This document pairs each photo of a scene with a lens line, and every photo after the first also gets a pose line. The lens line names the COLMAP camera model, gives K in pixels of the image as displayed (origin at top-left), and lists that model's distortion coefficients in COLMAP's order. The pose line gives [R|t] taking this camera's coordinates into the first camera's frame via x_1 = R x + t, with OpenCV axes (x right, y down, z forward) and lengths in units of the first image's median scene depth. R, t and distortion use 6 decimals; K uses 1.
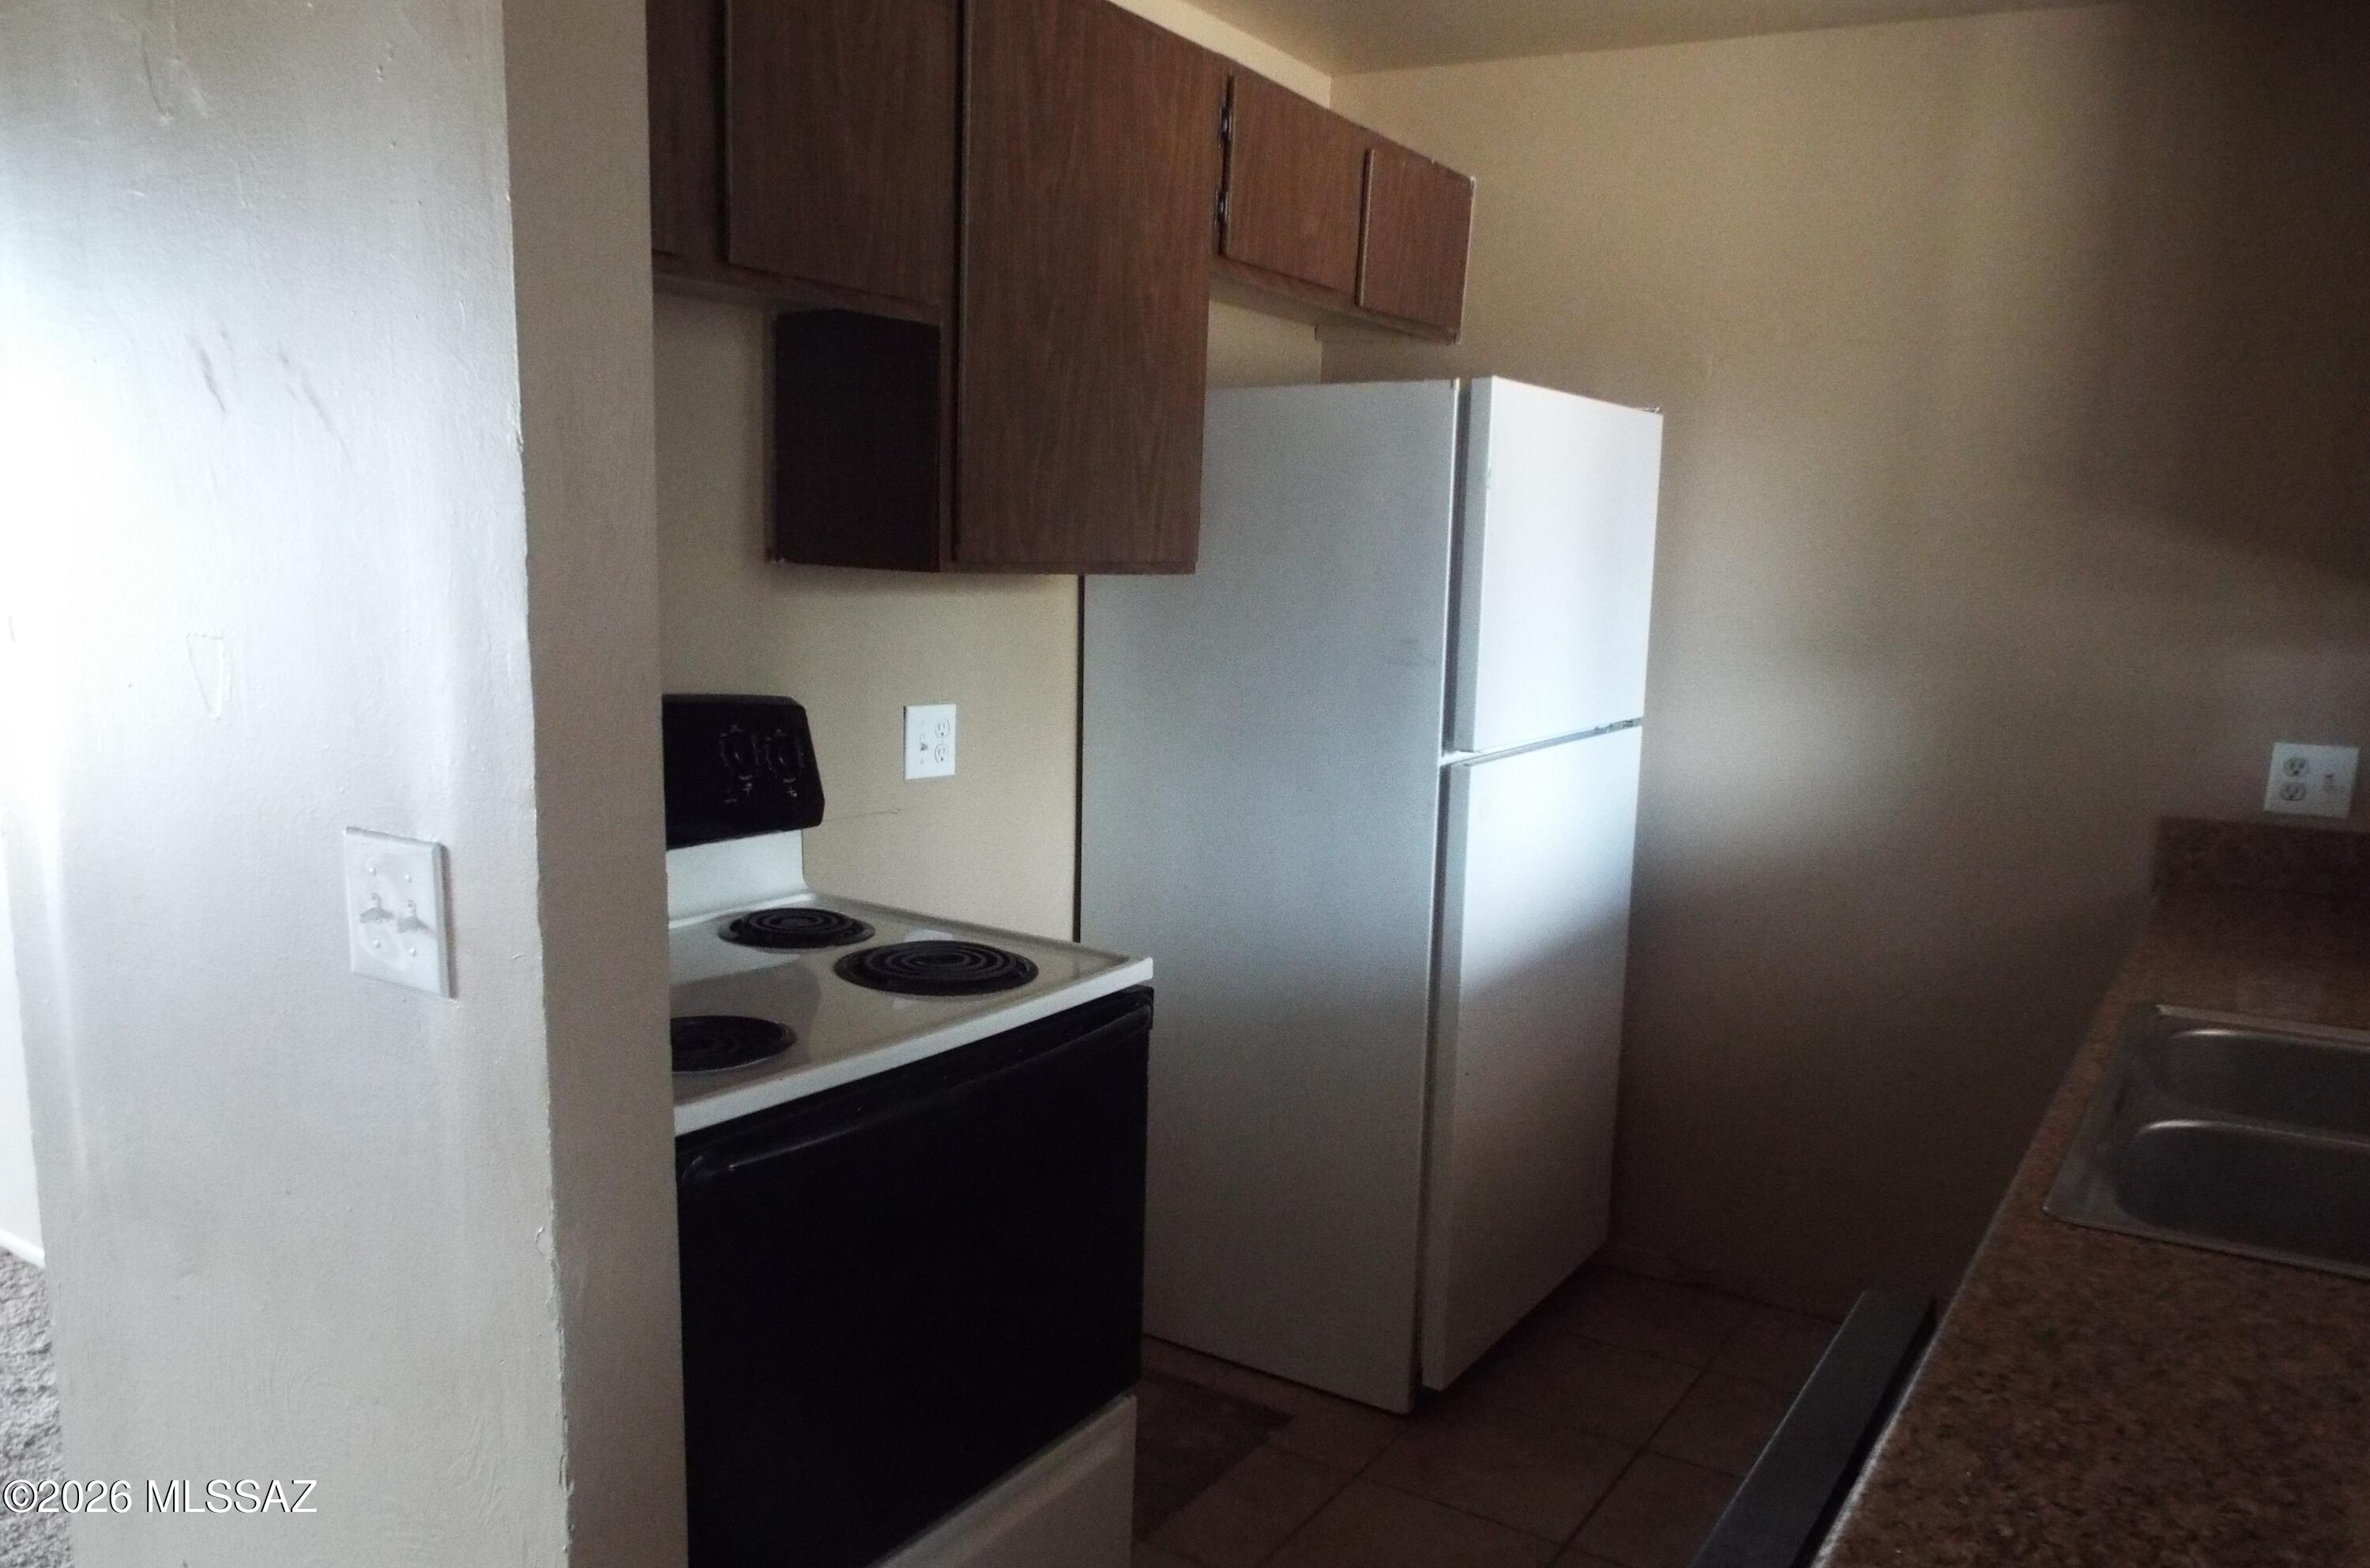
lens RADIAL K [[1725.8, 0, 1183.7], [0, 1725.8, 801.4], [0, 0, 1]] dist [-0.058153, -0.001095]
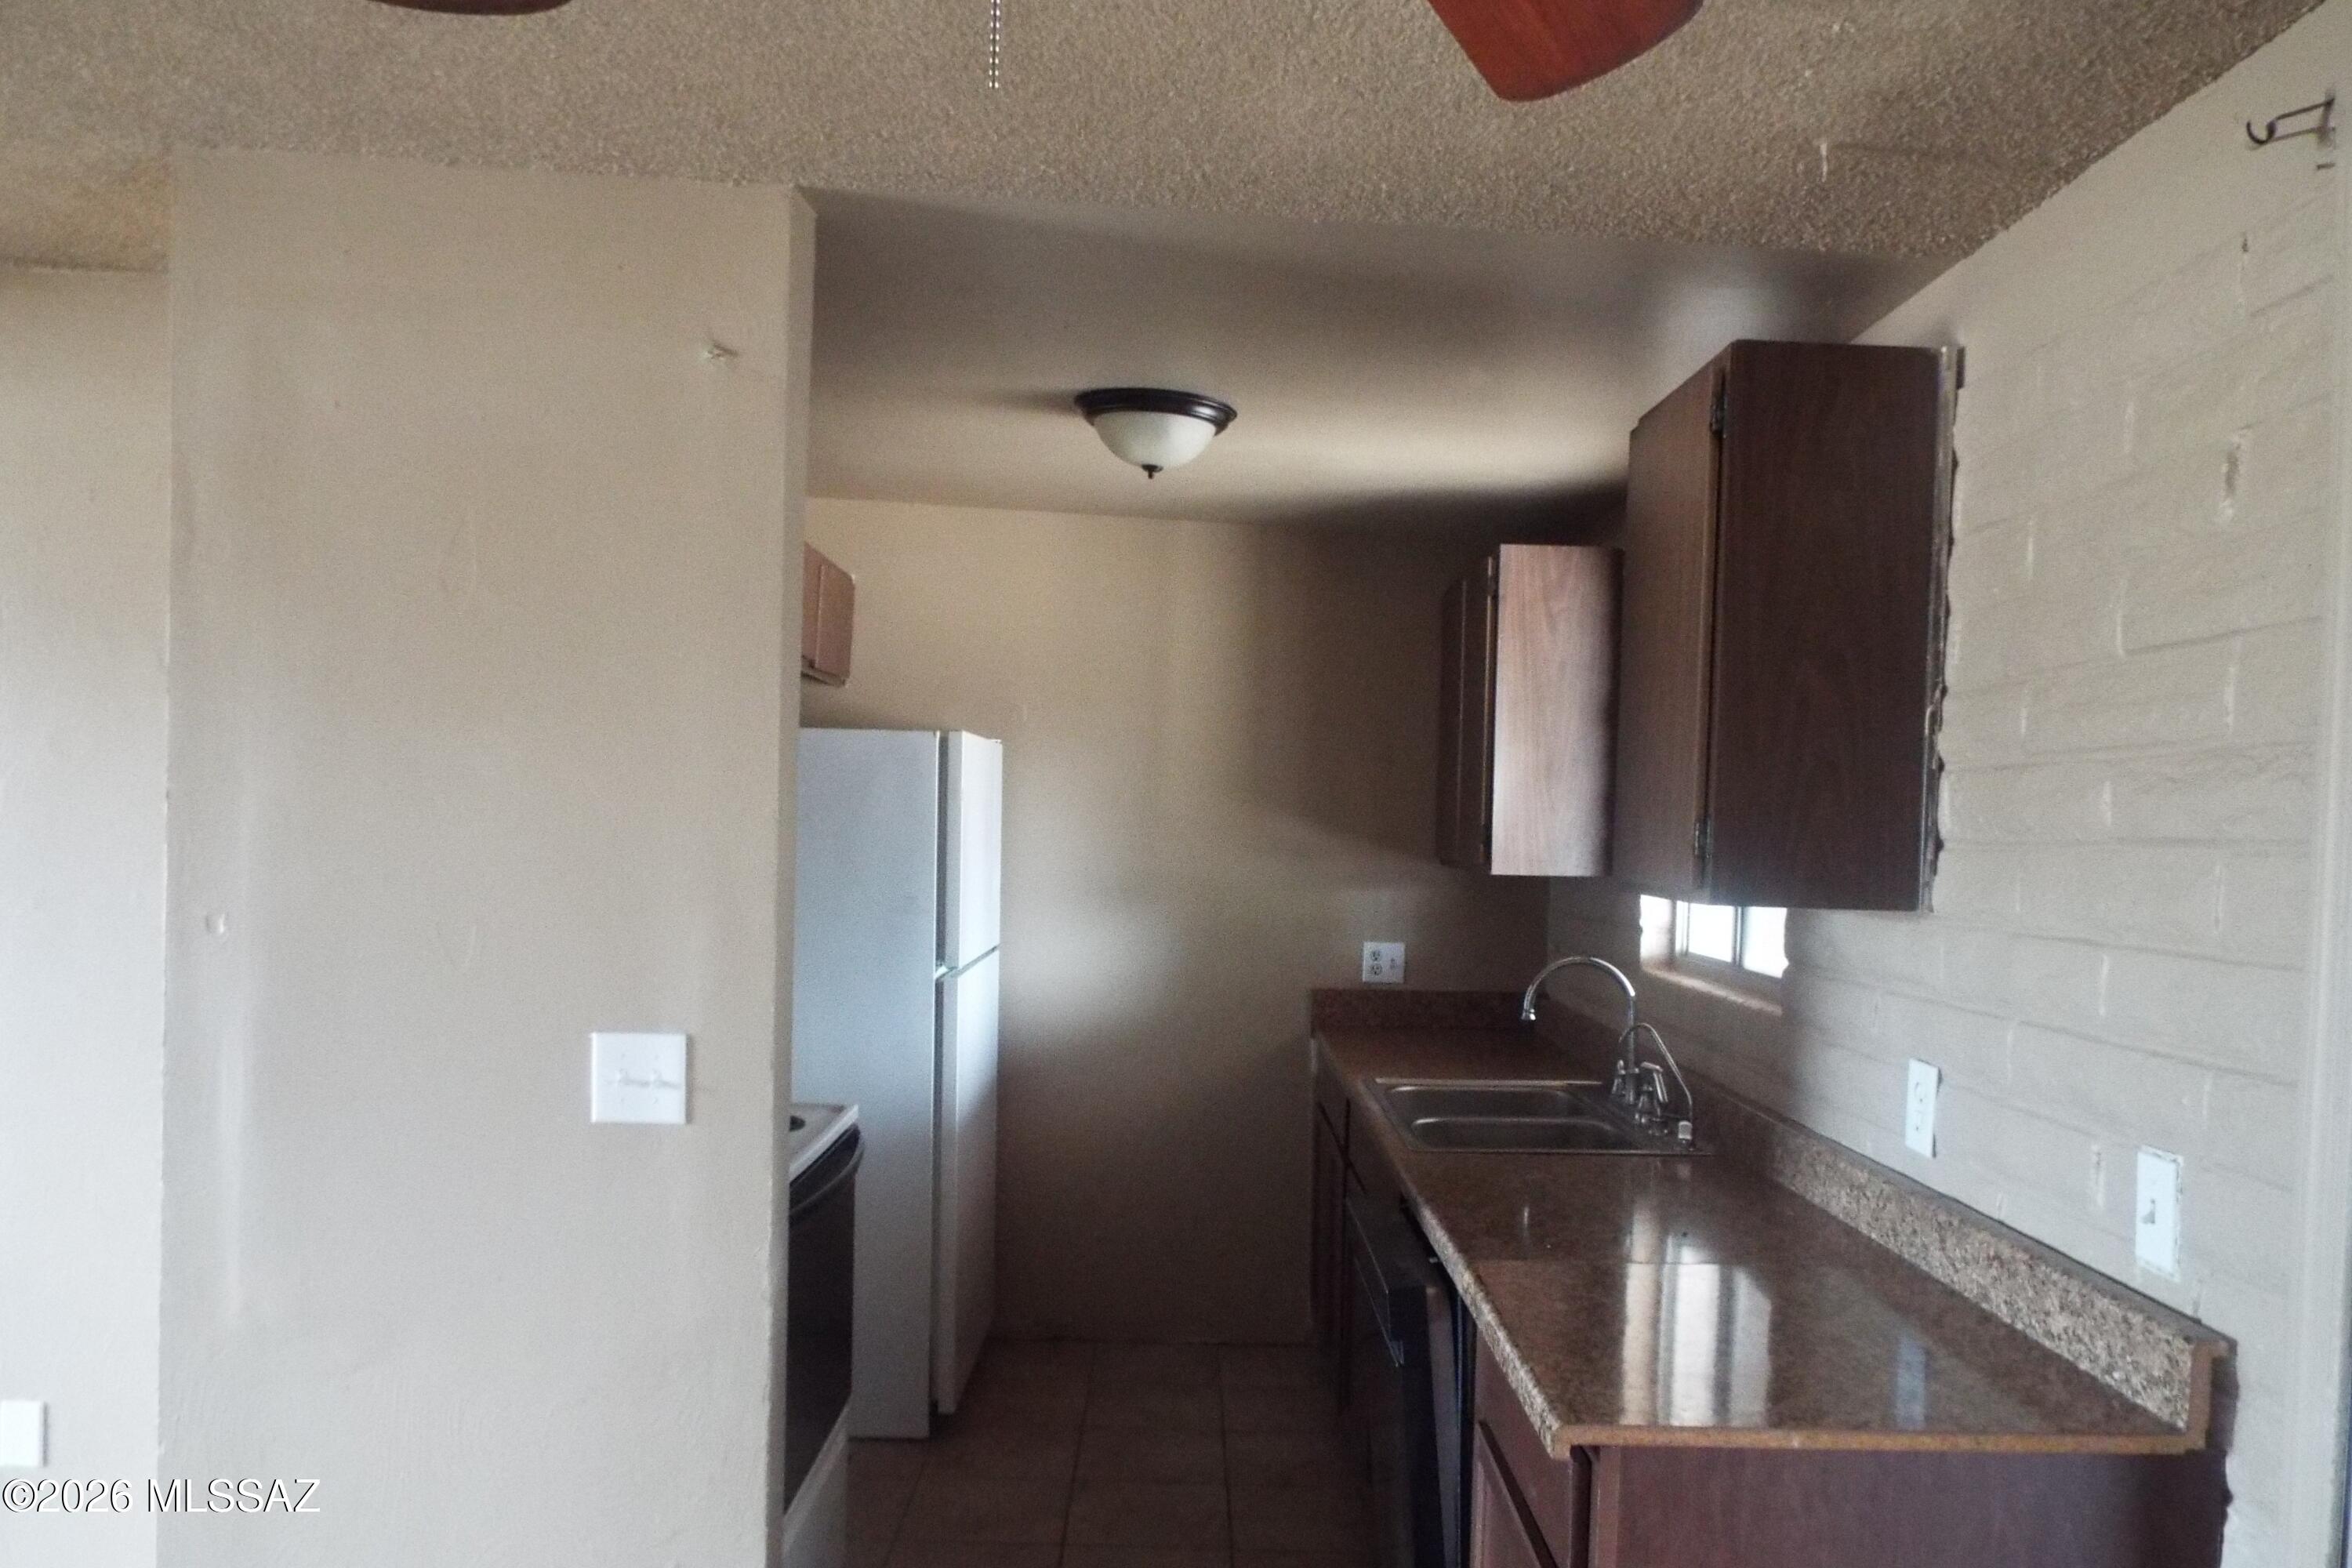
lens RADIAL K [[1635.6, 0, 1176.0], [0, 1635.6, 784.0], [0, 0, 1]] dist [-0.000002, -0.002158]
pose [[0.829363, 0.016596, 0.558463, -0.478205], [0.070469, 0.988469, -0.134027, 0.017075], [-0.554248, 0.150512, 0.818630, -0.321542]]
